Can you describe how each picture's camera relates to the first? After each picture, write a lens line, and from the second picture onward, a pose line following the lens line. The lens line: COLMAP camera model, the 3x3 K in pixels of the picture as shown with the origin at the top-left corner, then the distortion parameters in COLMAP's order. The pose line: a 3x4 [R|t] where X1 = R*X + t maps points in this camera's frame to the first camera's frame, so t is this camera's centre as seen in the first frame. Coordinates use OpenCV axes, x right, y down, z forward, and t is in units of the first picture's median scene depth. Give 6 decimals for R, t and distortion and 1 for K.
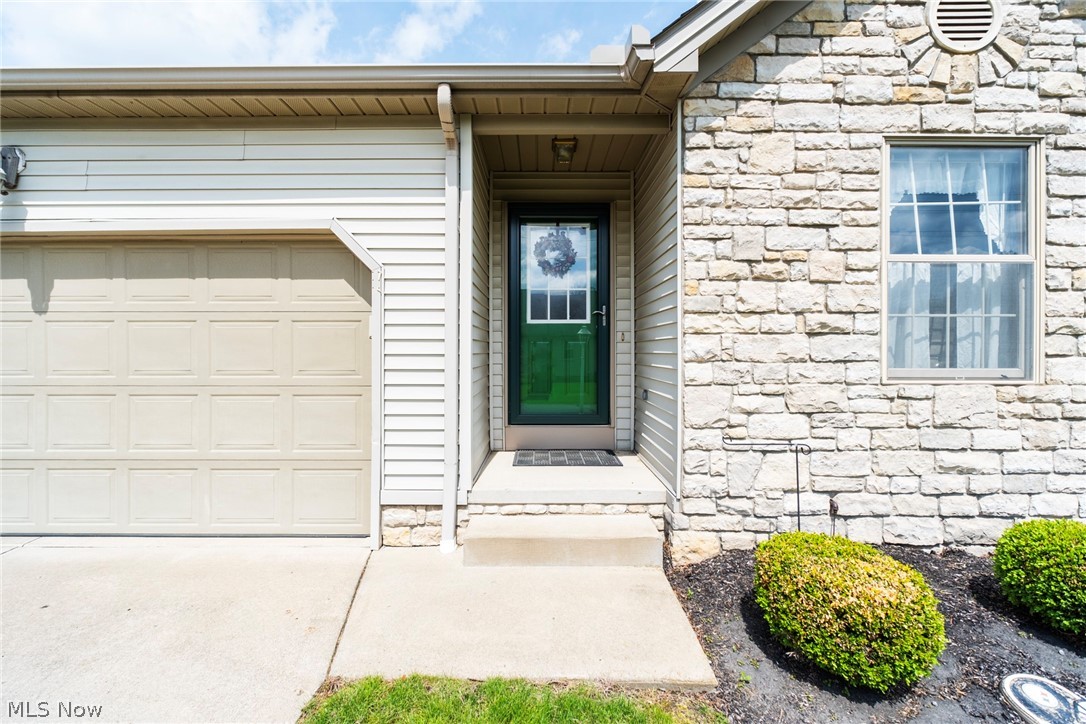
lens RADIAL K [[468.6, 0, 540.8], [0, 468.6, 341.8], [0, 0, 1]] dist [-0.001112, 0.000099]
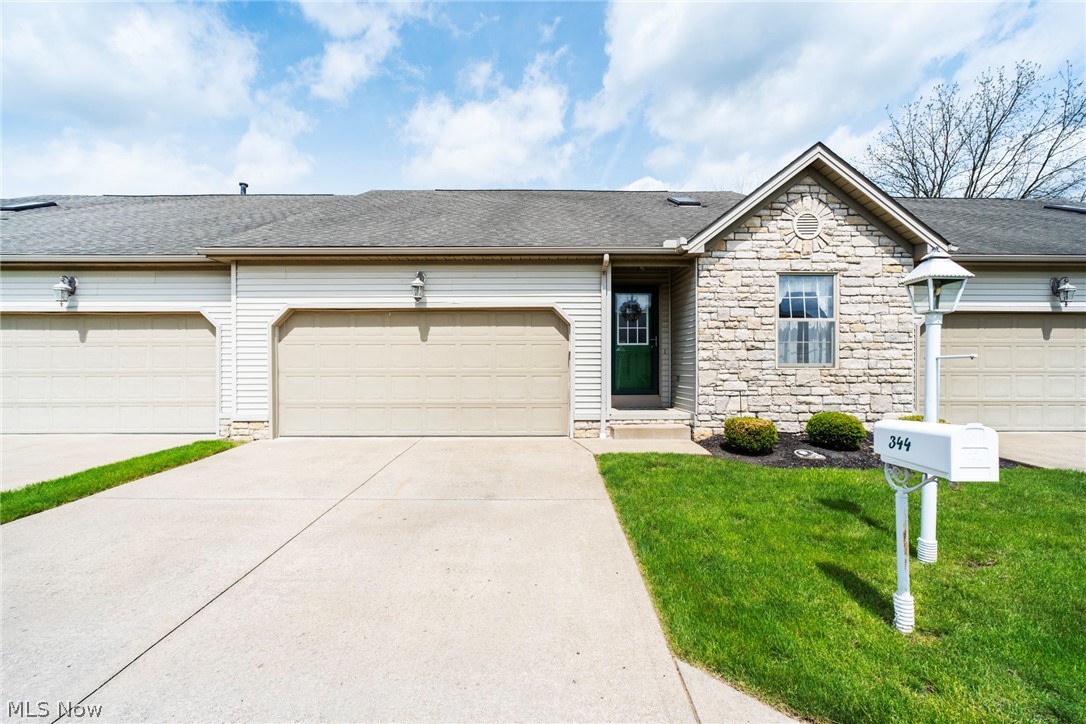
lens RADIAL K [[473.3, 0, 542.4], [0, 473.3, 360.4], [0, 0, 1]] dist [-0.002897, -0.000300]
pose [[0.999841, -0.001548, 0.017760, -0.585614], [0.001565, 0.999998, -0.000944, 0.042531], [-0.017759, 0.000972, 0.999842, -1.548344]]
